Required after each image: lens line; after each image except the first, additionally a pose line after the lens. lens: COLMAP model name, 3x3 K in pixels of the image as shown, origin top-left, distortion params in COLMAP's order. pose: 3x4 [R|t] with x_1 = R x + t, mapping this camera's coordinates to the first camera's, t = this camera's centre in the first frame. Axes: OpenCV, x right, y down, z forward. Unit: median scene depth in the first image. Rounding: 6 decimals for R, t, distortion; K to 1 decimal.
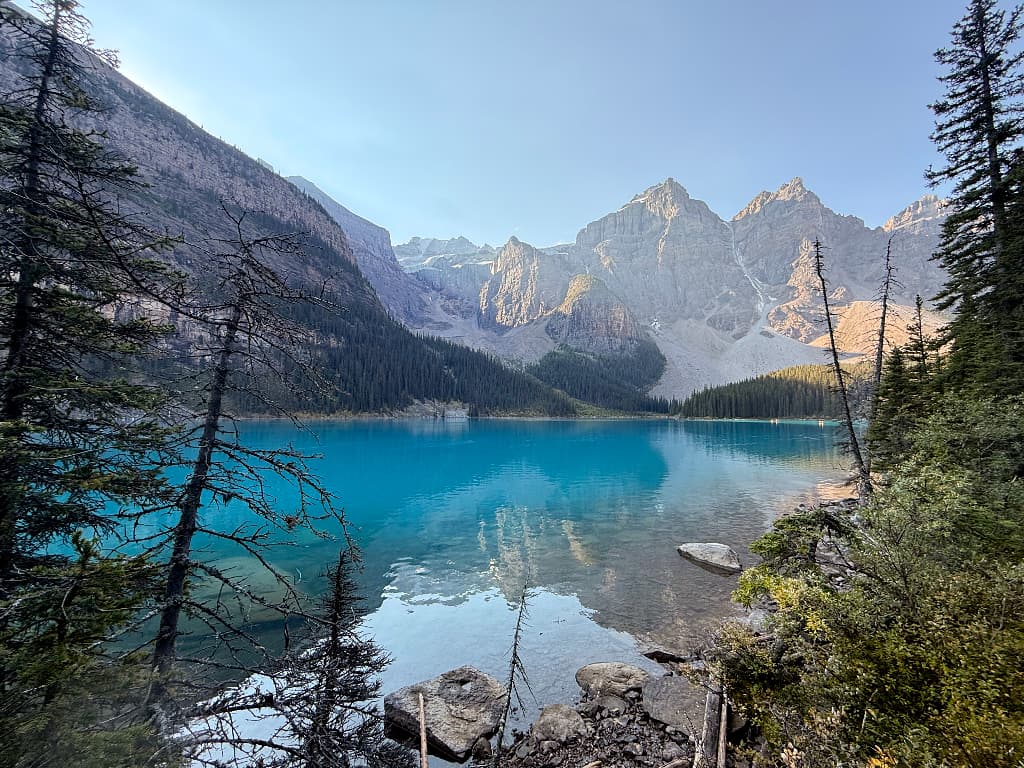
lens RADIAL K [[412.2, 0, 511.0], [0, 412.2, 388.4], [0, 0, 1]] dist [0.002158, 0.000036]
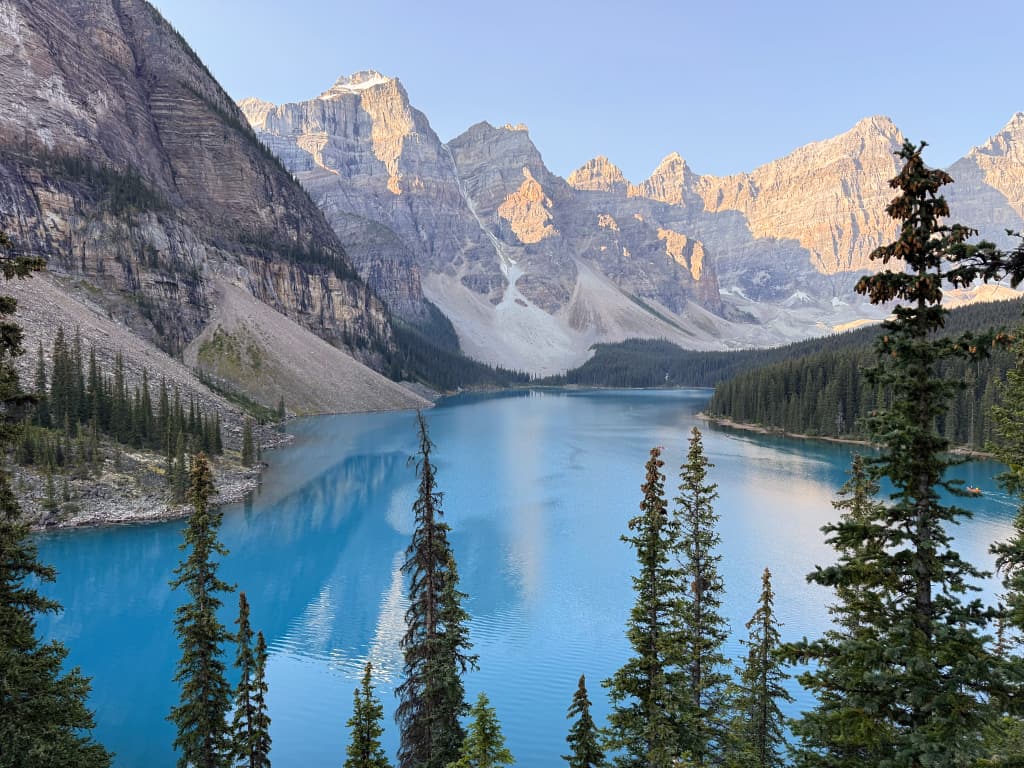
lens RADIAL K [[734.6, 0, 518.6], [0, 734.6, 388.6], [0, 0, 1]] dist [0.087416, -0.104460]
pose [[0.726827, -0.016189, 0.686629, -0.605900], [-0.036920, 0.997356, 0.062597, -0.032655], [-0.685827, -0.070847, 0.724308, -0.307272]]
